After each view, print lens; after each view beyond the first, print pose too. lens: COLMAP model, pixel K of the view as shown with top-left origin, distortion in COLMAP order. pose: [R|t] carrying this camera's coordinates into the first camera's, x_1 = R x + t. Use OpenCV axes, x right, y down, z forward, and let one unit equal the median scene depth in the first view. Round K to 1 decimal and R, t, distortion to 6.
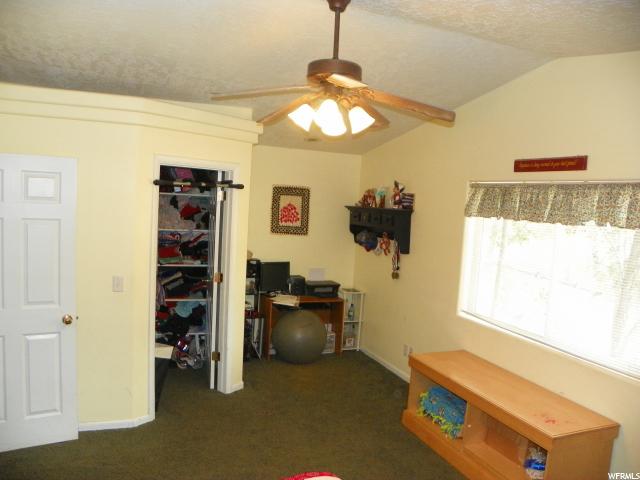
lens RADIAL K [[475.3, 0, 323.0], [0, 475.3, 245.3], [0, 0, 1]] dist [-0.134738, 0.068806]
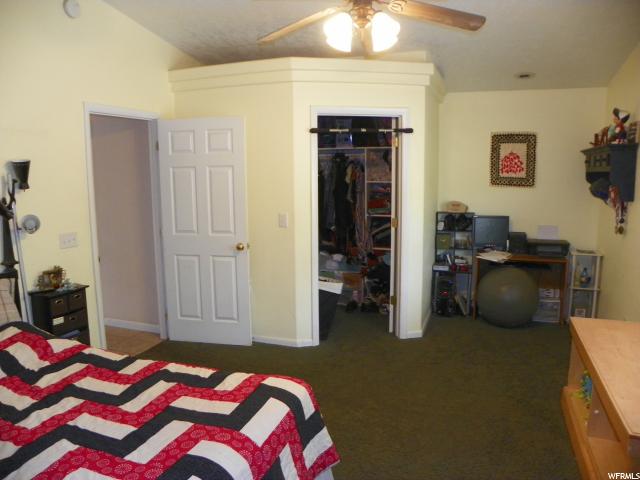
lens RADIAL K [[475.3, 0, 323.2], [0, 475.3, 242.9], [0, 0, 1]] dist [-0.134738, 0.068806]
pose [[0.753564, 0.034356, -0.656476, 0.265992], [-0.009045, 0.999081, 0.041903, 0.055523], [0.657312, -0.025639, 0.753182, 0.101729]]
